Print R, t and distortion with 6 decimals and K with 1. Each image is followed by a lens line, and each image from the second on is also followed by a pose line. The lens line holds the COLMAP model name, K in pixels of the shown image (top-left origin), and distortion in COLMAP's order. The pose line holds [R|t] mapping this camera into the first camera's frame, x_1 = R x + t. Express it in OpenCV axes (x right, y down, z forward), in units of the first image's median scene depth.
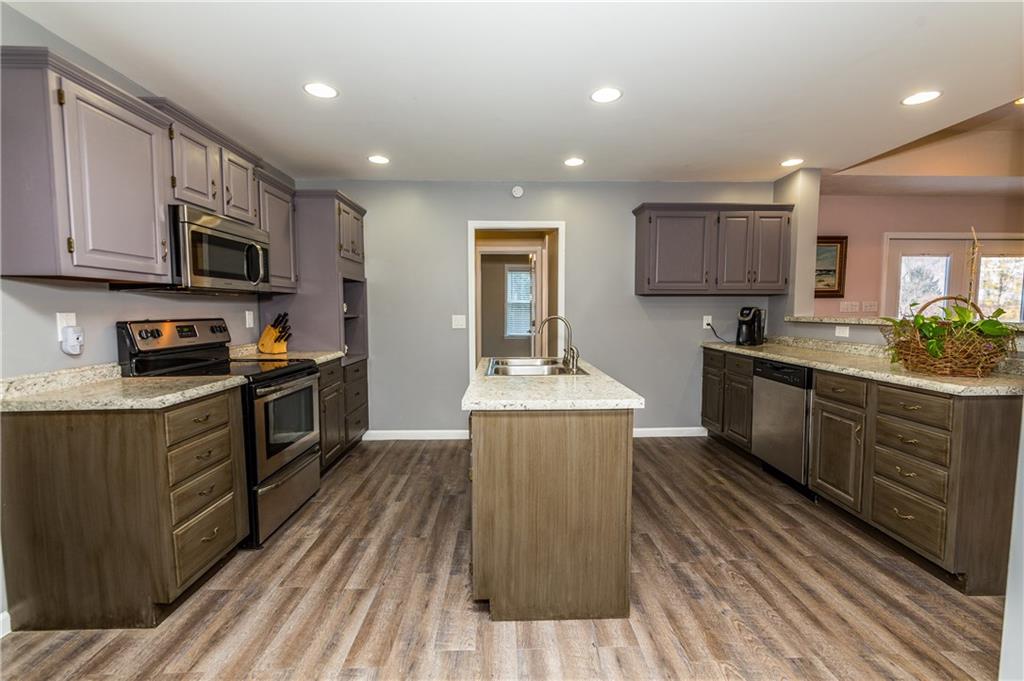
lens RADIAL K [[442.7, 0, 520.5], [0, 442.7, 340.2], [0, 0, 1]] dist [-0.000198, -0.000471]
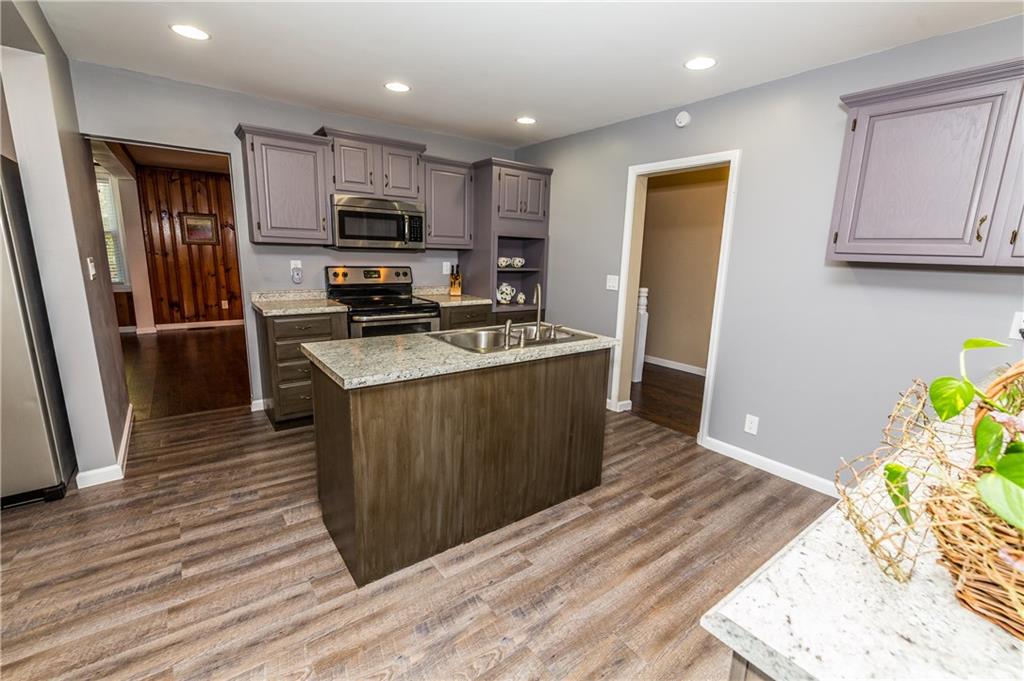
lens RADIAL K [[442.7, 0, 517.7], [0, 442.7, 336.0], [0, 0, 1]] dist [-0.000198, -0.000471]
pose [[0.580585, 0.174204, -0.795345, 0.902951], [-0.090910, 0.984605, 0.149296, -0.094855], [0.809108, -0.014374, 0.587483, 0.554322]]
